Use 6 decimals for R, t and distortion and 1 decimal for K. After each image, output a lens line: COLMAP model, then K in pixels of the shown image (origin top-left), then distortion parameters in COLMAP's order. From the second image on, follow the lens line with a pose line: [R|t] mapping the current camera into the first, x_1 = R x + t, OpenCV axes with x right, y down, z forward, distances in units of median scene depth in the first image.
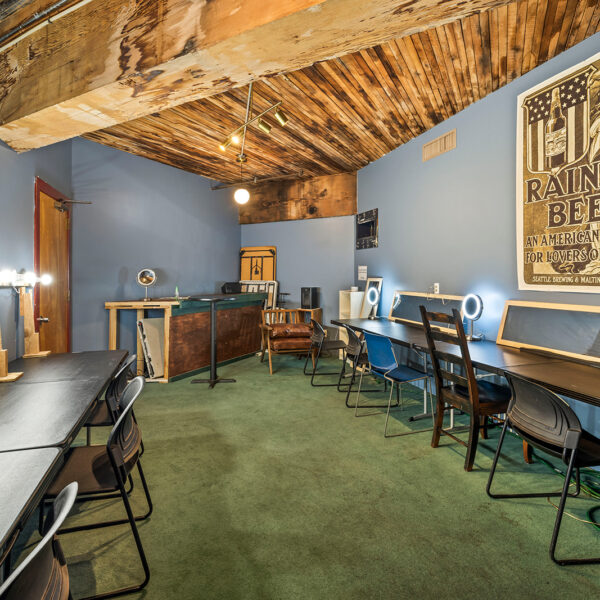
lens RADIAL K [[378.6, 0, 288.9], [0, 378.6, 296.8], [0, 0, 1]] dist [-0.001863, -0.000070]
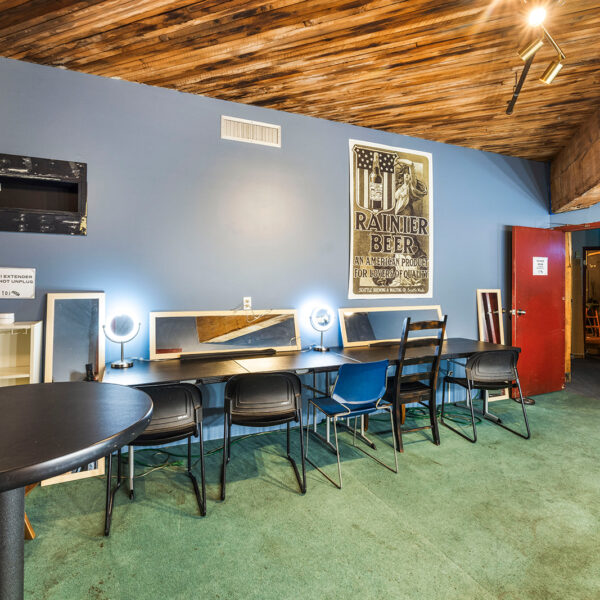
lens RADIAL K [[378.6, 0, 288.9], [0, 378.6, 296.8], [0, 0, 1]] dist [-0.001863, -0.000070]
pose [[-0.113234, -0.027419, 0.993190, -0.644213], [0.056457, 0.997826, 0.033984, -0.087245], [-0.991963, 0.059921, -0.111440, 1.484803]]
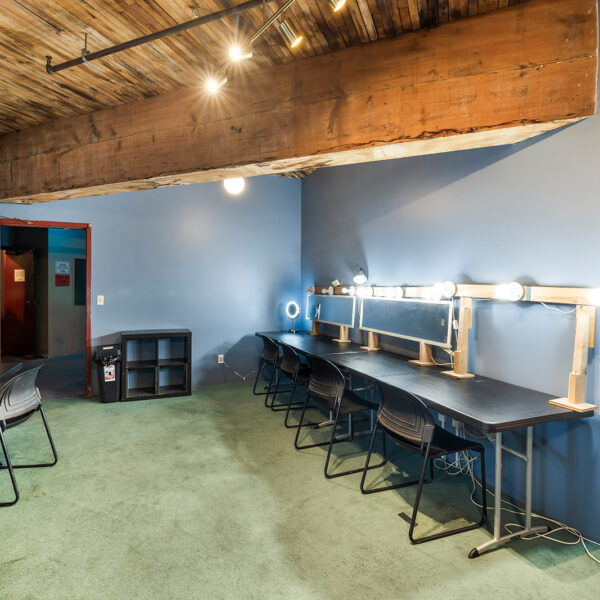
lens RADIAL K [[378.6, 0, 288.9], [0, 378.6, 296.8], [0, 0, 1]] dist [-0.001863, -0.000070]
pose [[-0.997164, 0.000165, -0.075265, -0.103001], [-0.006132, 0.996495, 0.083423, -0.099055], [0.075015, 0.083648, -0.993668, 1.659353]]
